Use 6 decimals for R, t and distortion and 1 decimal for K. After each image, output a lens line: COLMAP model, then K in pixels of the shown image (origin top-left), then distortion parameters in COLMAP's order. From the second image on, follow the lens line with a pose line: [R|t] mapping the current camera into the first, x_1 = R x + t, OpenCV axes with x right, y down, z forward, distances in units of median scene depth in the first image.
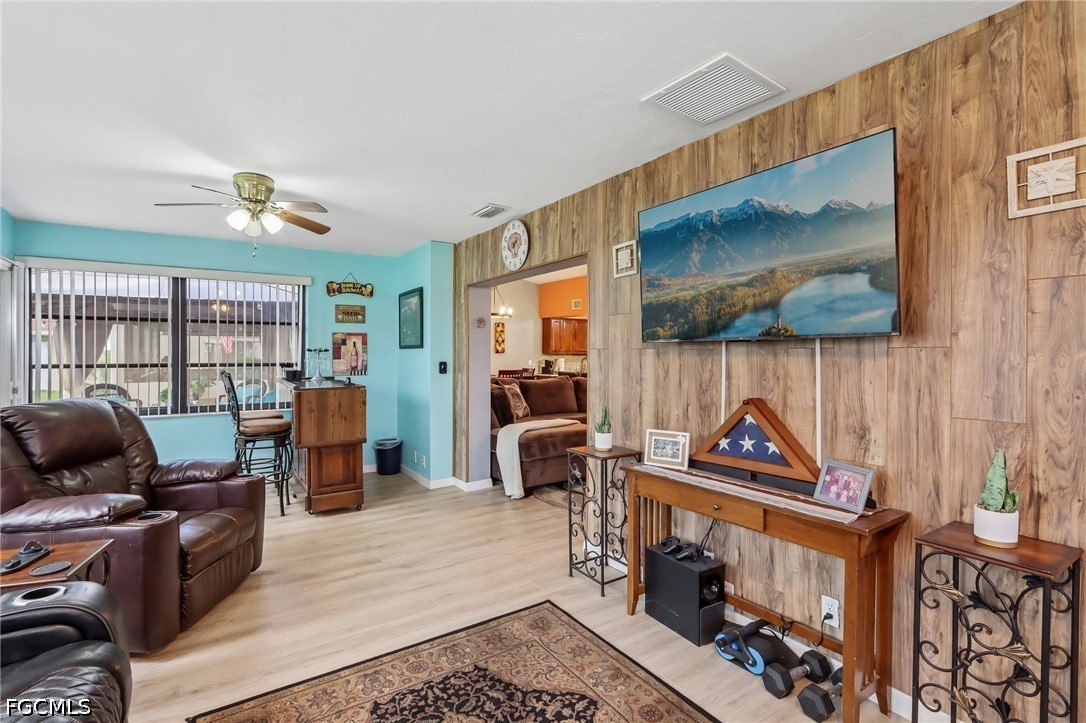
lens RADIAL K [[508.5, 0, 536.3], [0, 508.5, 364.0], [0, 0, 1]] dist [-0.014086, 0.000318]
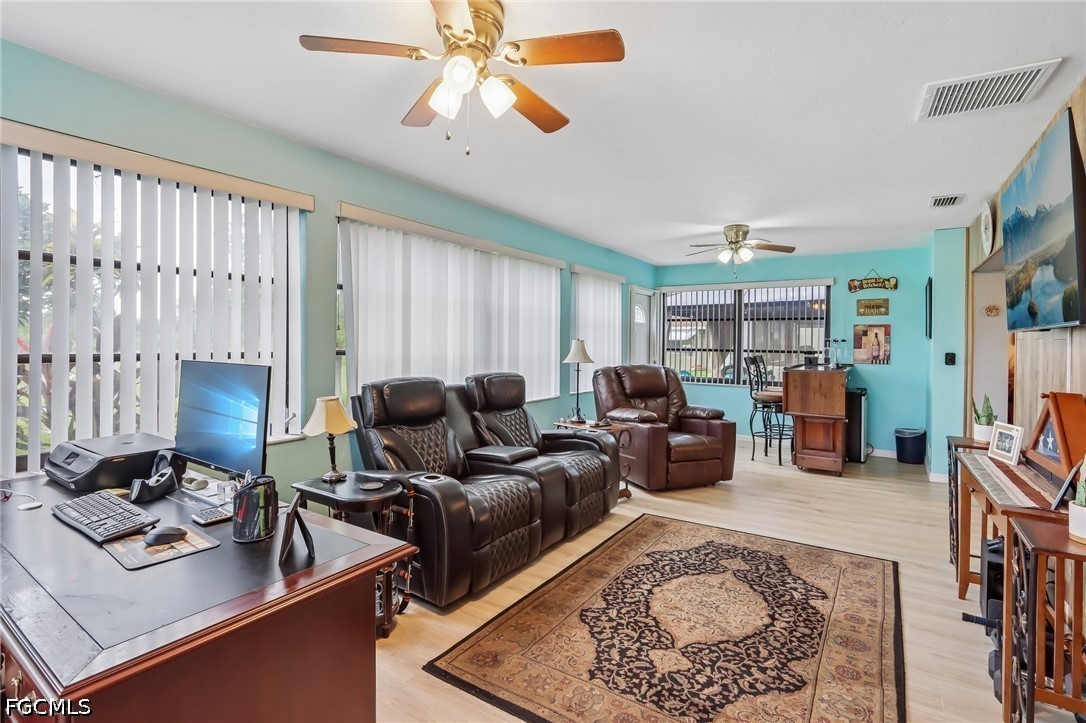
lens RADIAL K [[508.5, 0, 536.3], [0, 508.5, 364.0], [0, 0, 1]] dist [-0.014086, 0.000318]
pose [[0.400836, 0.045117, -0.915038, 0.614936], [-0.028668, 0.998915, 0.036694, 0.006899], [0.915701, 0.011524, 0.401694, -0.164438]]
